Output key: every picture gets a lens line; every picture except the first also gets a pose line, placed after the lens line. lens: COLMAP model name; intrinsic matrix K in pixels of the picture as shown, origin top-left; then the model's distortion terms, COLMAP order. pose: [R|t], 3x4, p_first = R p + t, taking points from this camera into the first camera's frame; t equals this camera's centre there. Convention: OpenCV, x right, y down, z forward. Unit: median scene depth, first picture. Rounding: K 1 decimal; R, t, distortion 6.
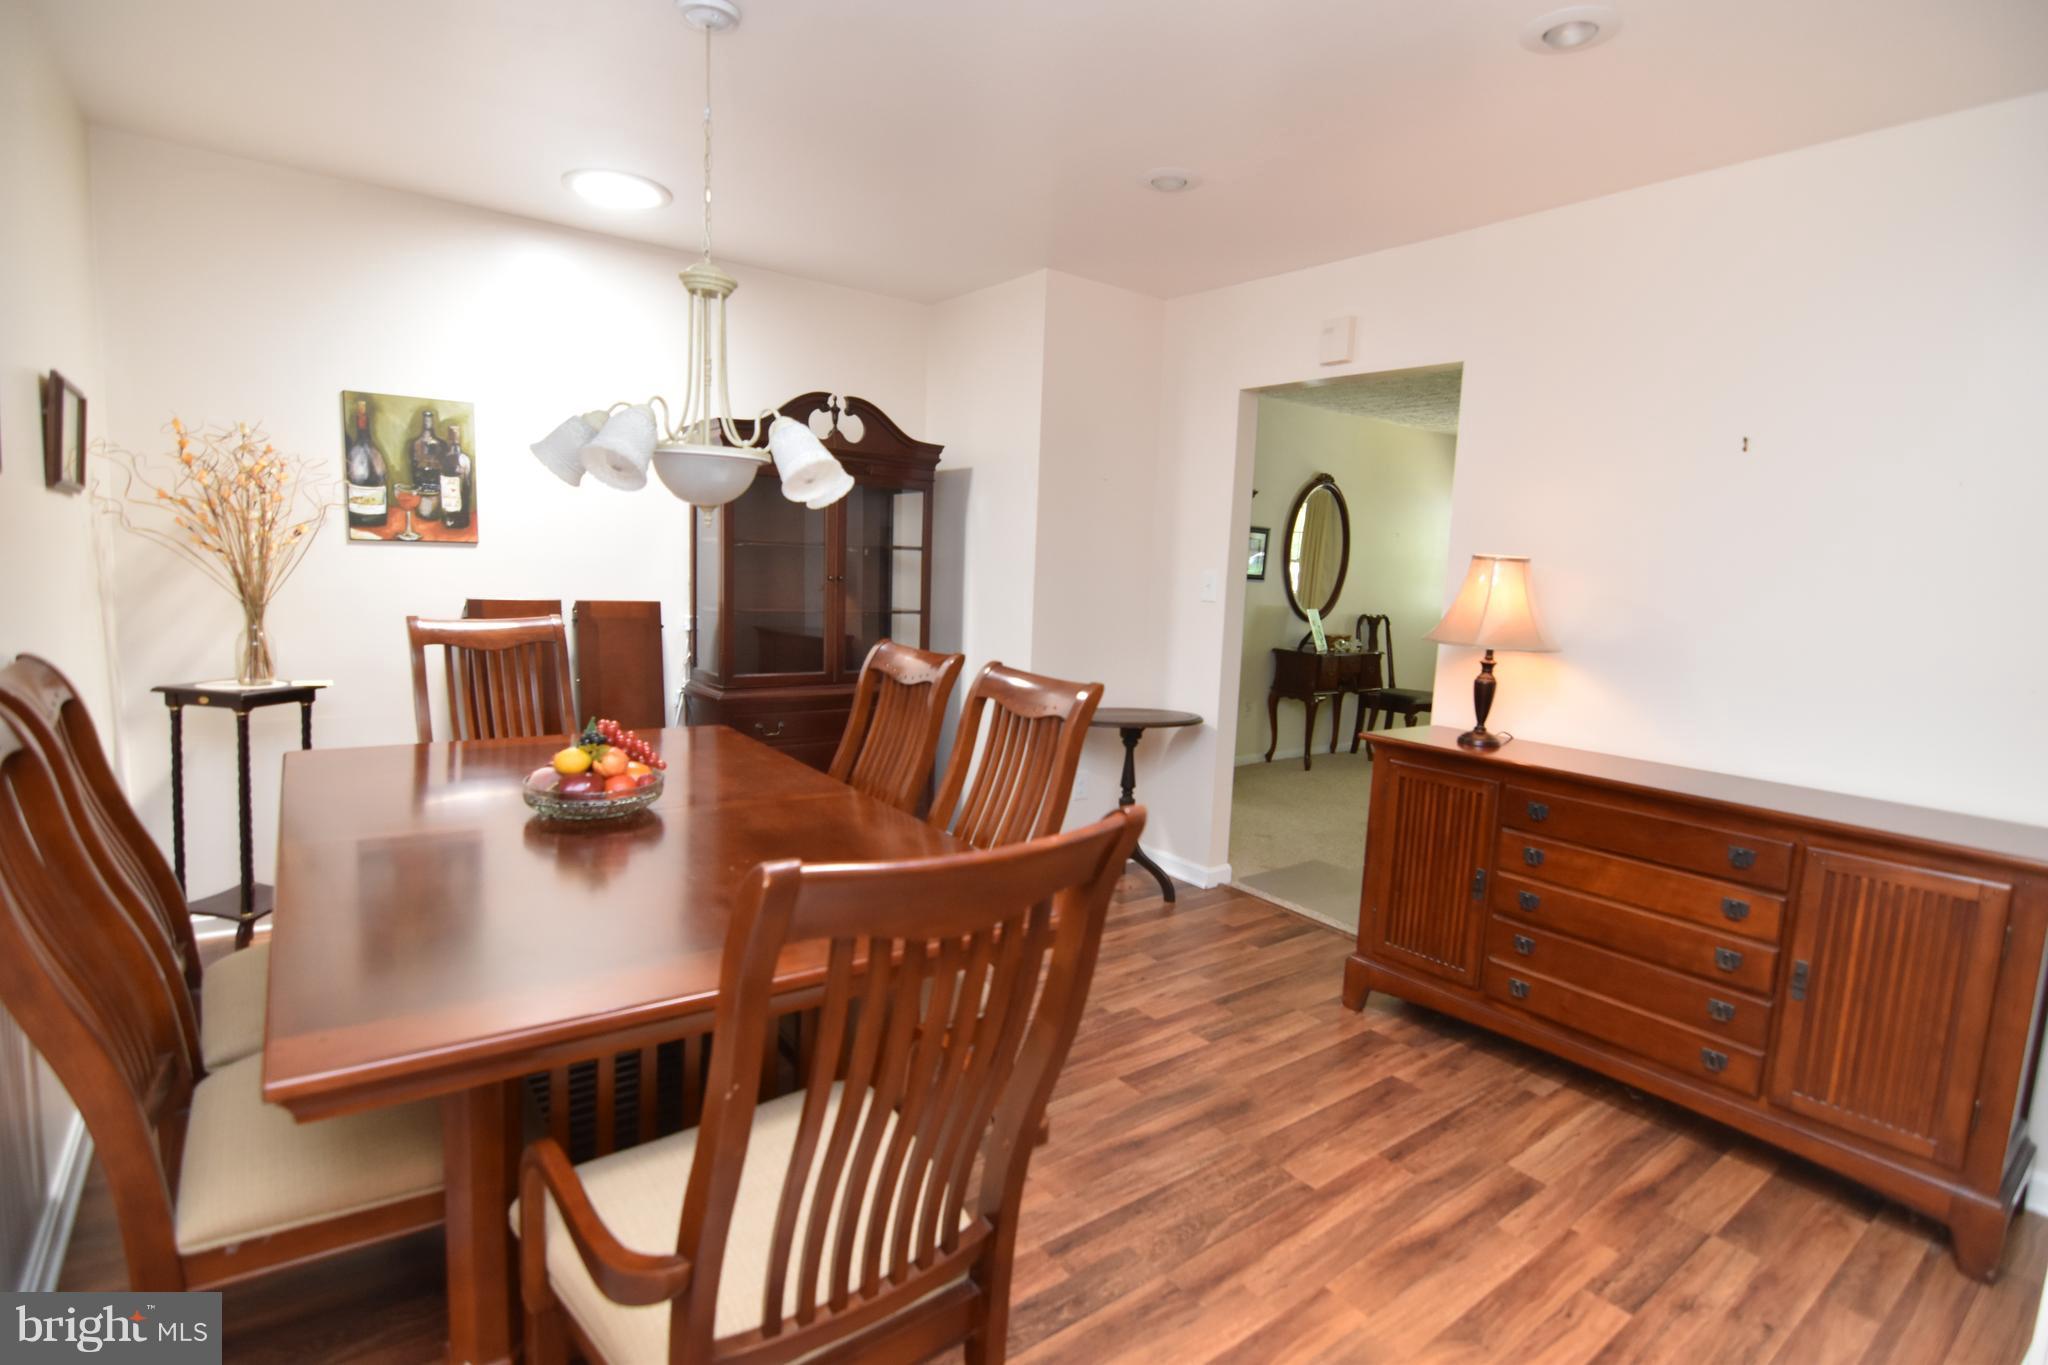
lens RADIAL K [[996.6, 0, 1033.1], [0, 996.6, 684.2], [0, 0, 1]] dist [-0.001176, -0.010014]
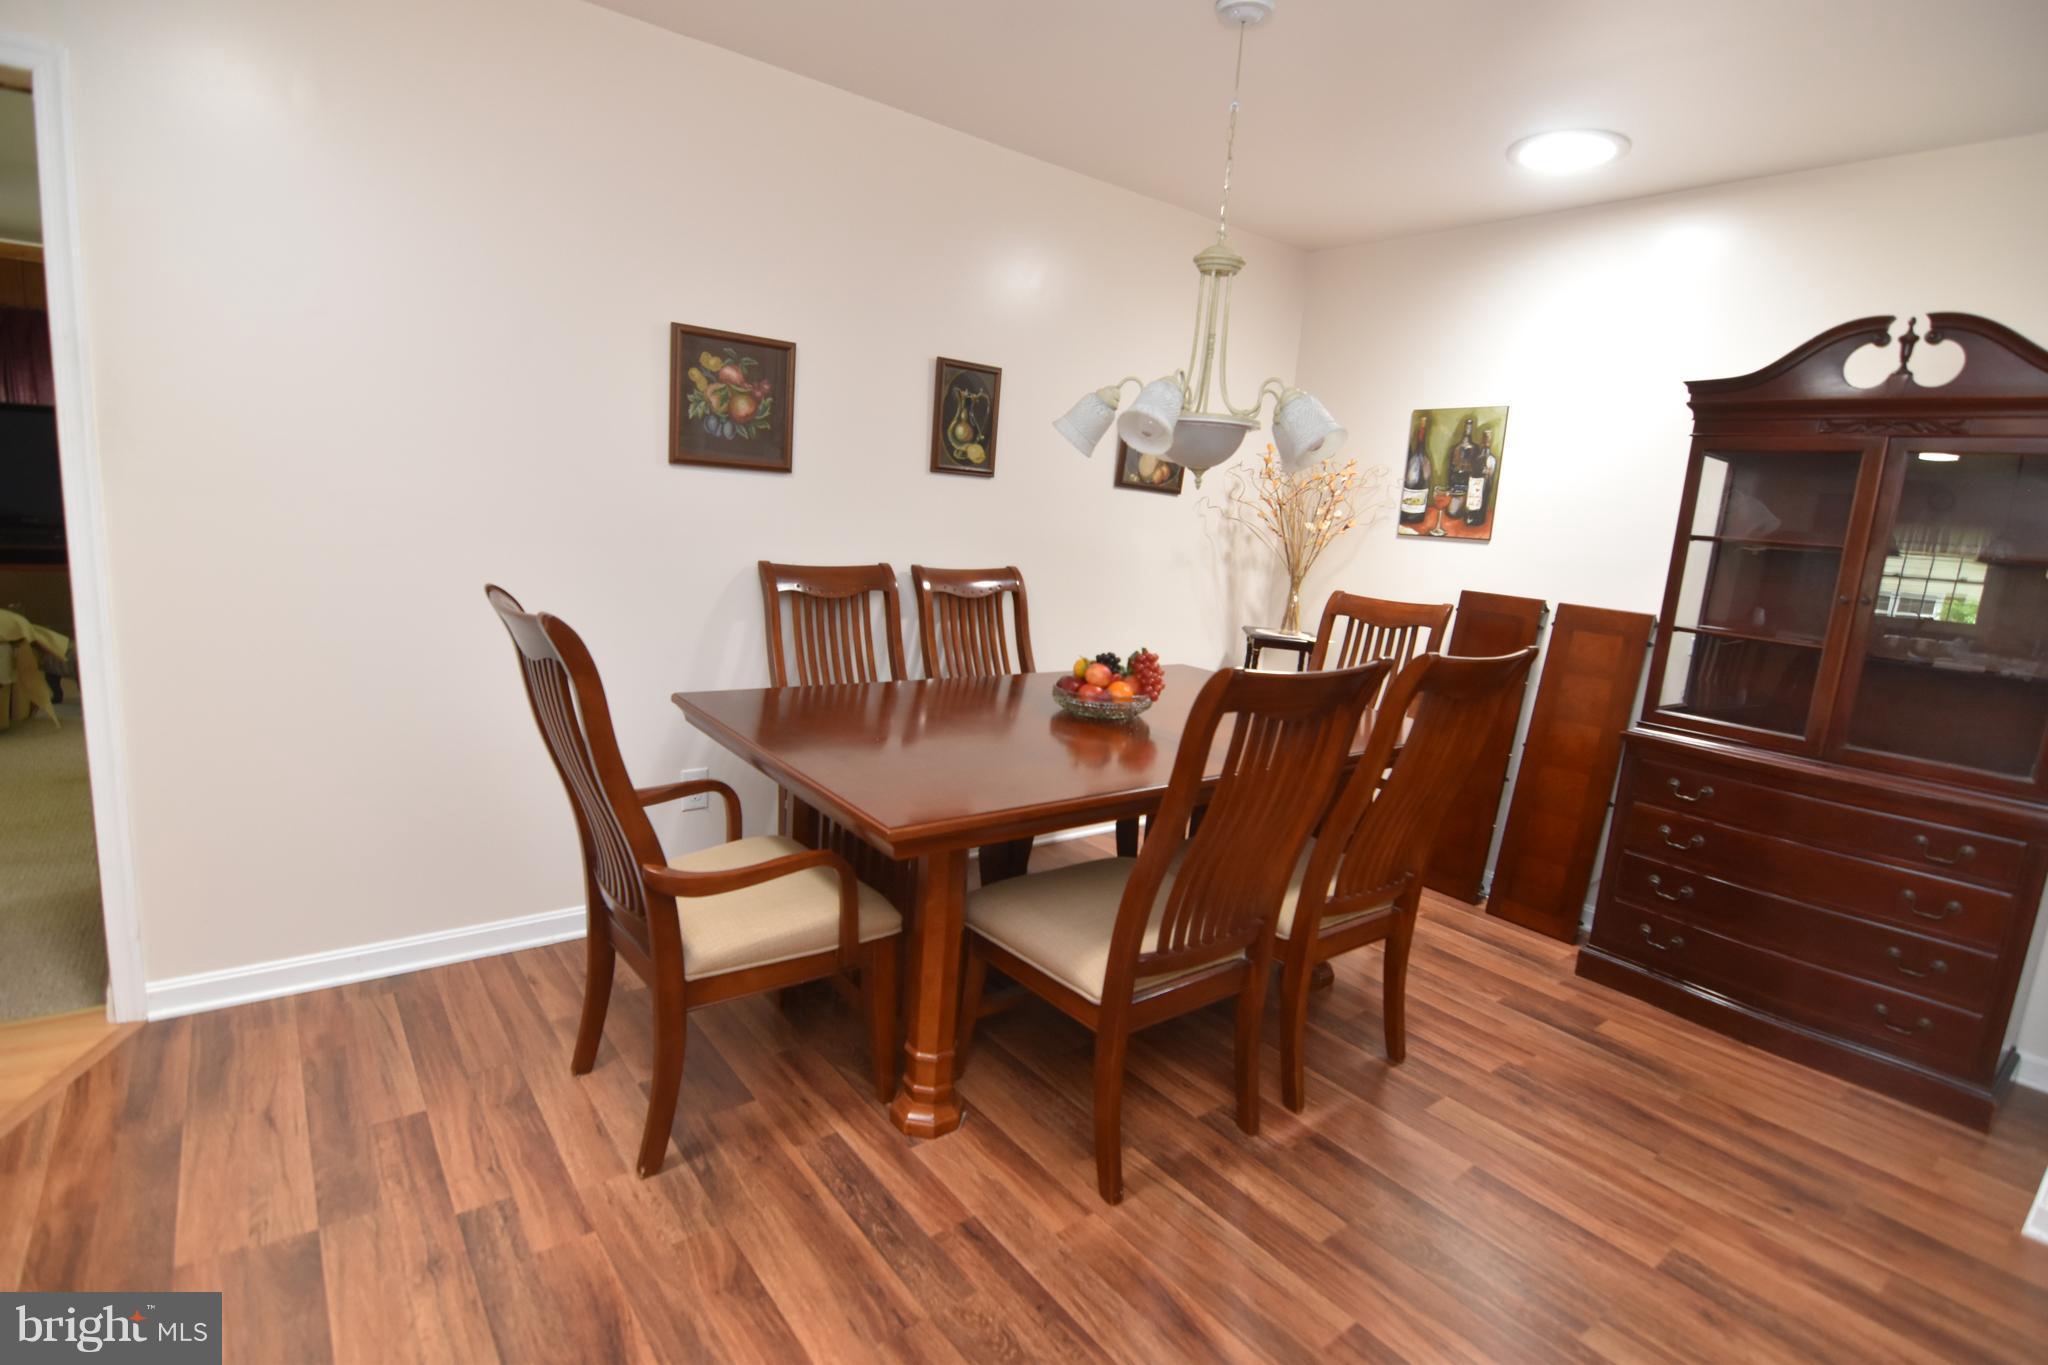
lens RADIAL K [[996.6, 0, 1033.1], [0, 996.6, 684.2], [0, 0, 1]] dist [-0.001176, -0.010014]
pose [[0.018121, 0.134728, -0.990717, 0.518375], [-0.198132, 0.971713, 0.128519, -0.035798], [0.980008, 0.193964, 0.044302, 0.539718]]
